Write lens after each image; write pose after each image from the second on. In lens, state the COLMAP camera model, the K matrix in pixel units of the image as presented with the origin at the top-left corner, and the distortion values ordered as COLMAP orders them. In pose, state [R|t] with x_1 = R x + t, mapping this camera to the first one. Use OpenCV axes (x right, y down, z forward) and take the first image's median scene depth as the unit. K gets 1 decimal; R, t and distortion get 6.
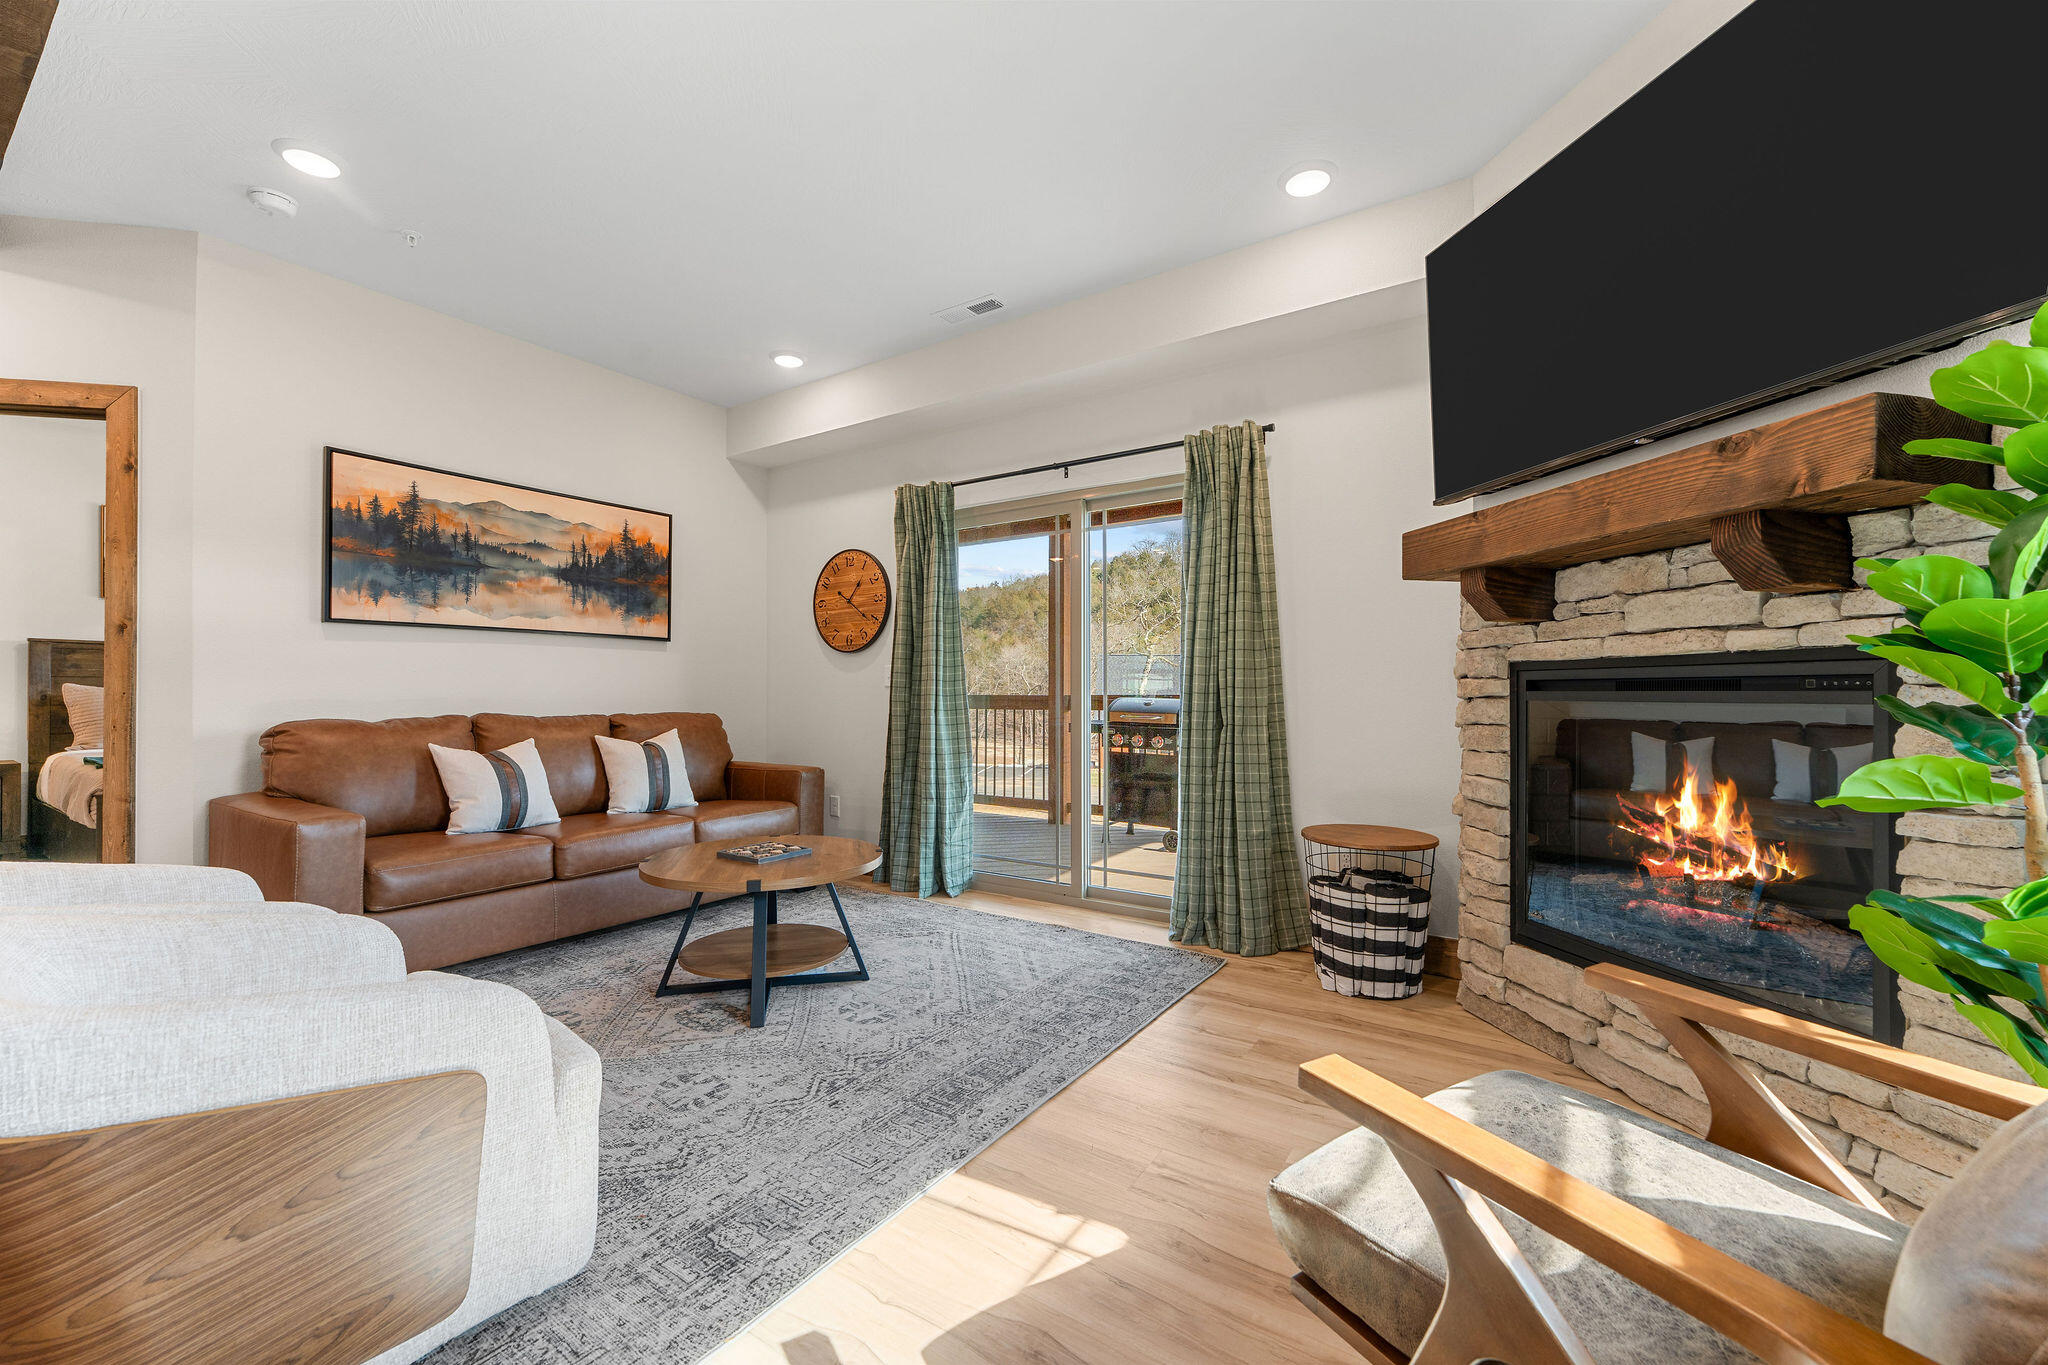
lens RADIAL K [[810.8, 0, 1021.1], [0, 810.8, 686.4], [0, 0, 1]] dist [-0.000387, -0.000124]
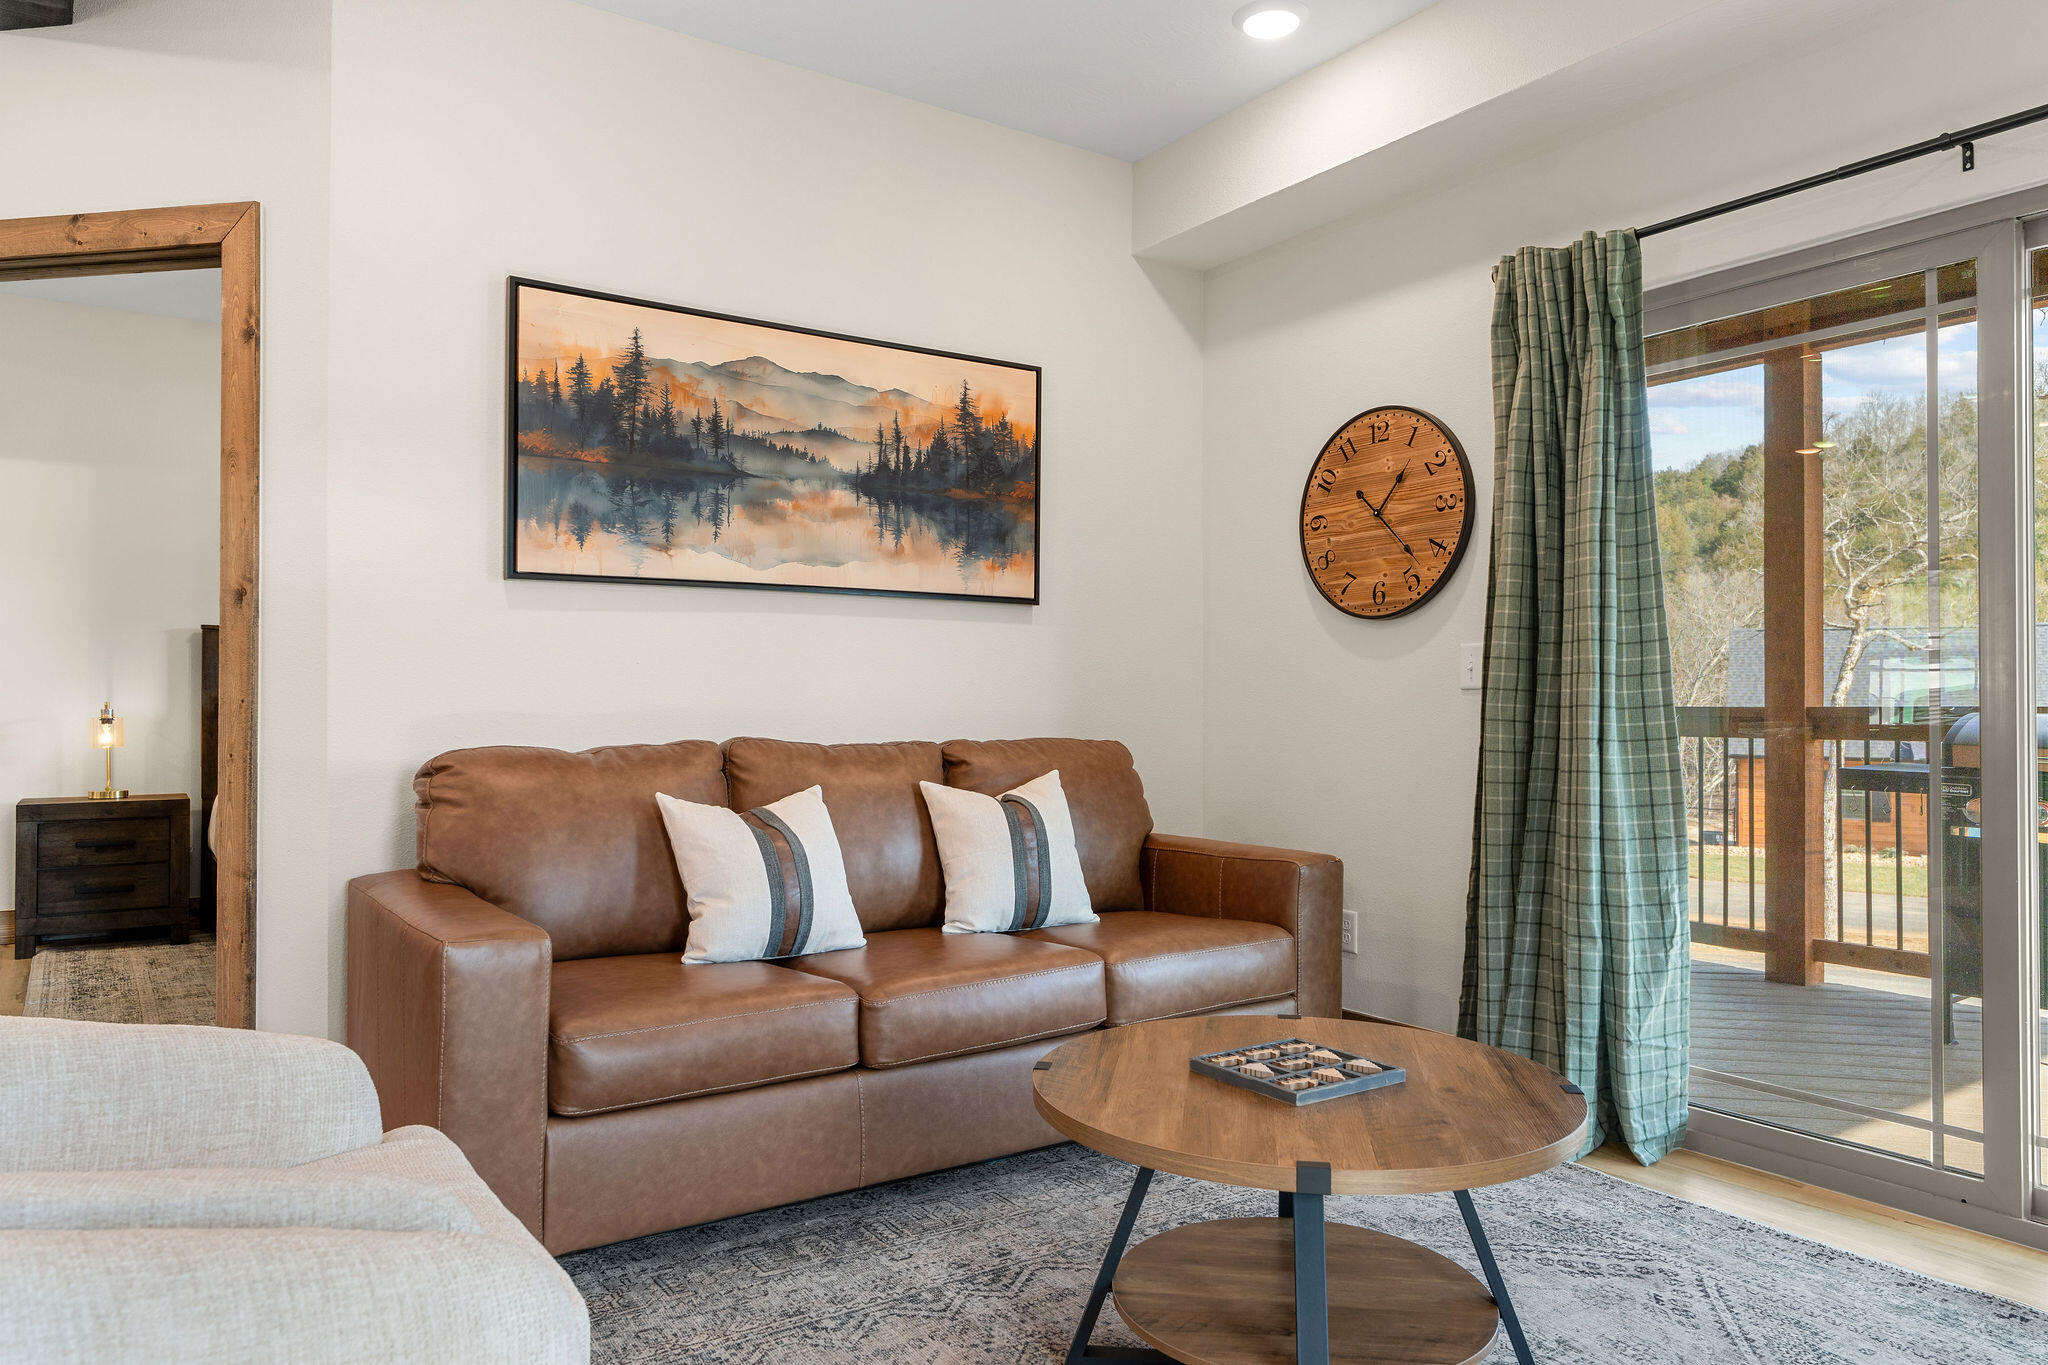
lens RADIAL K [[1345.7, 0, 1024.0], [0, 1345.7, 682.5], [0, 0, 1]] dist [0.004825, 0.003418]
pose [[0.929980, -0.003927, -0.367589, -0.140519], [0.001714, 0.999978, -0.006347, 0.001636], [0.367606, 0.005272, 0.929967, 0.208912]]
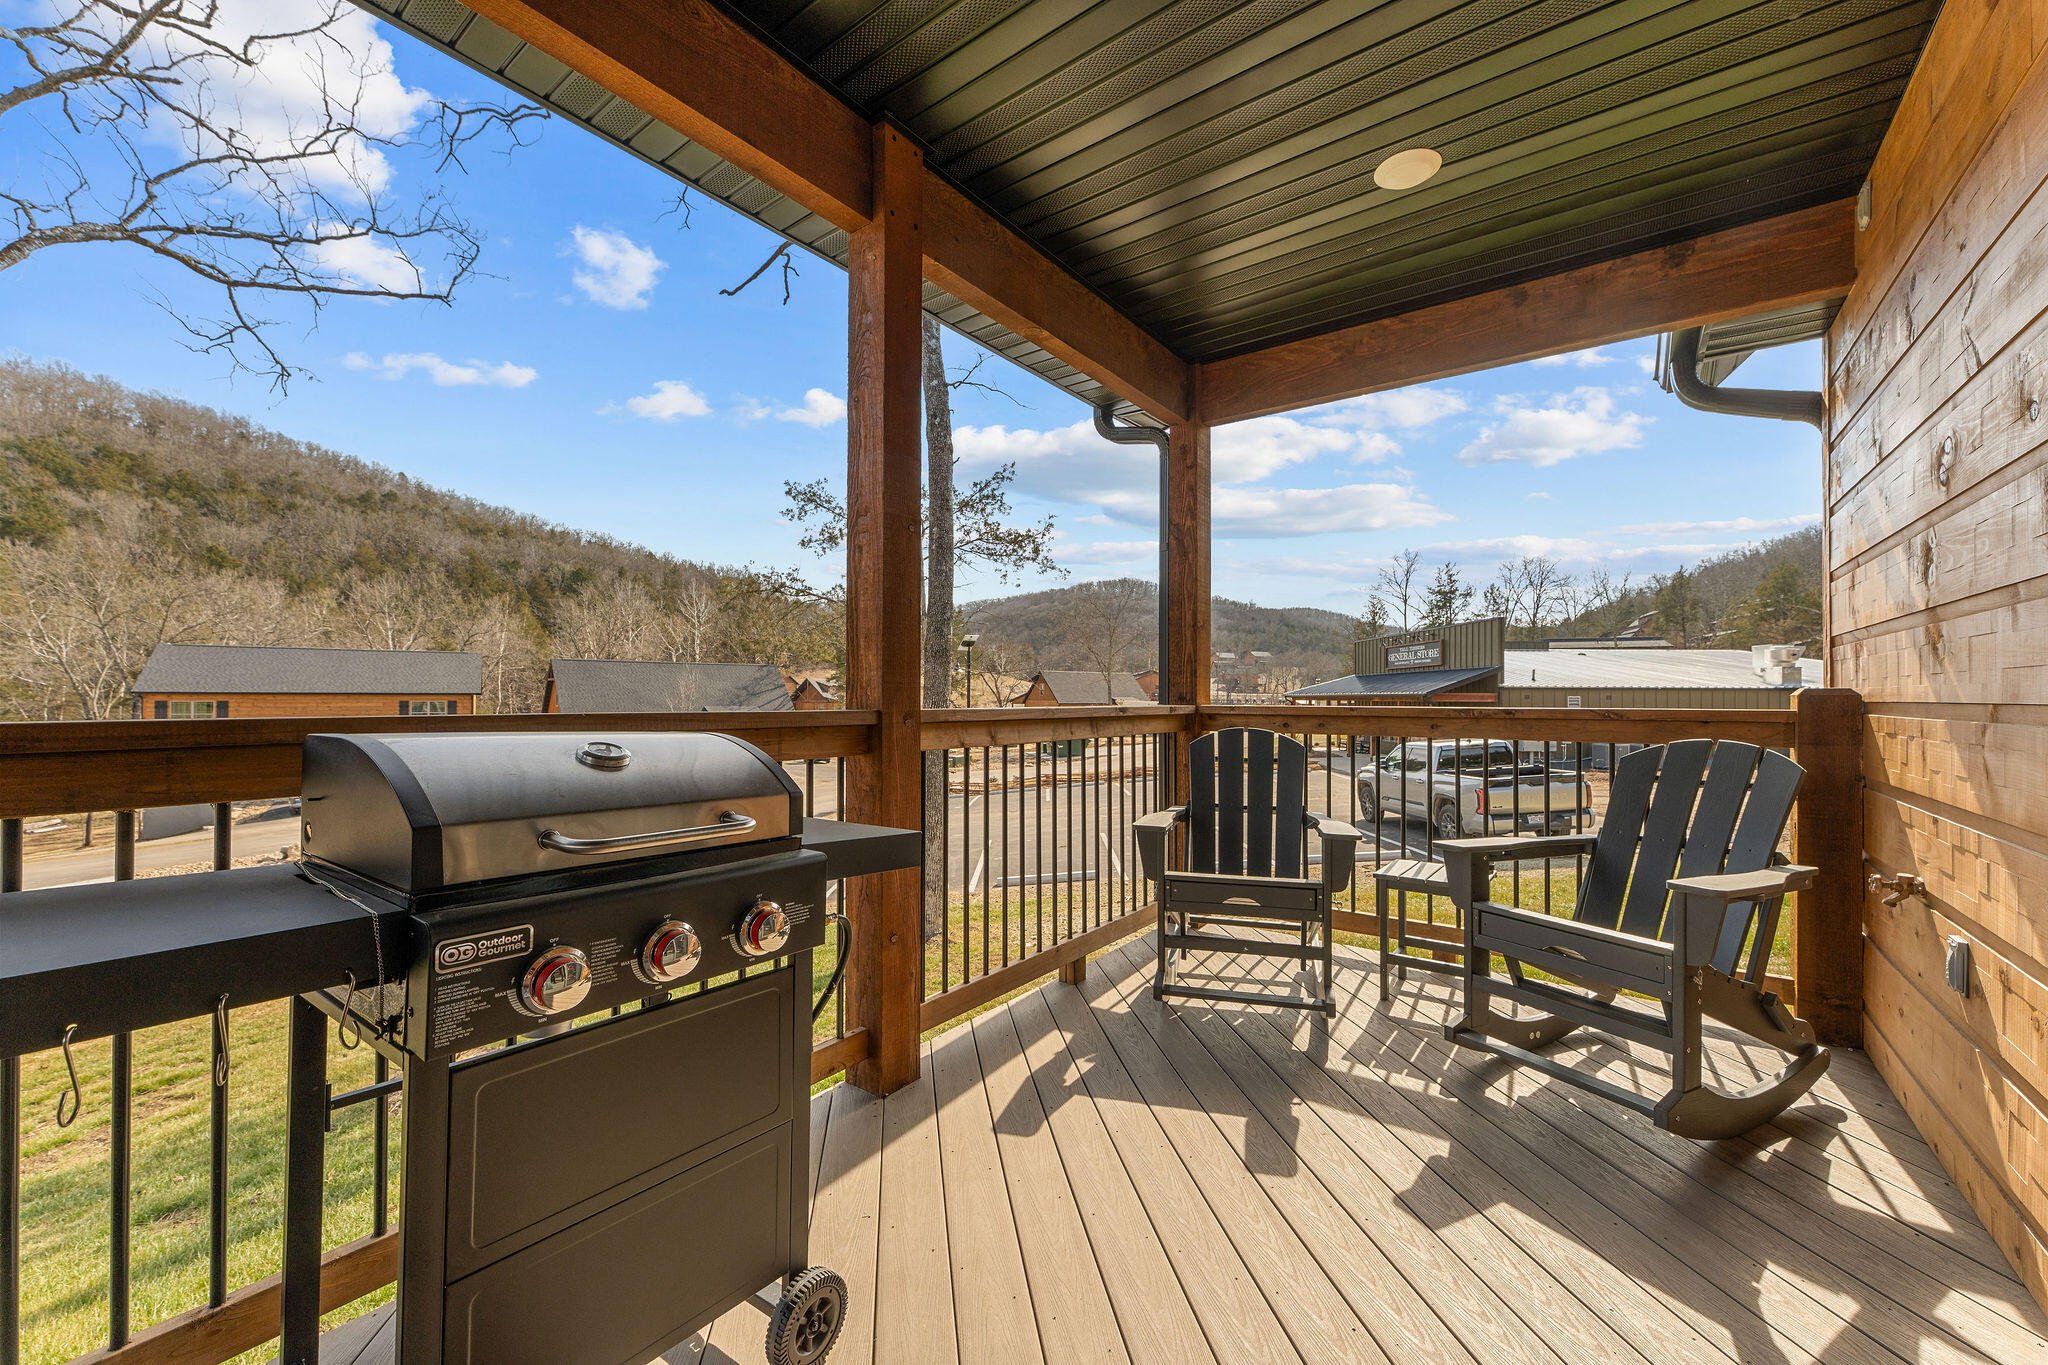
lens RADIAL K [[810.8, 0, 1021.1], [0, 810.8, 686.4], [0, 0, 1]] dist [-0.000387, -0.000124]
pose [[0.051348, 0.013768, 0.998586, -0.077943], [-0.010798, 0.999854, -0.013230, 0.005847], [-0.998622, -0.010104, 0.051489, 1.368370]]
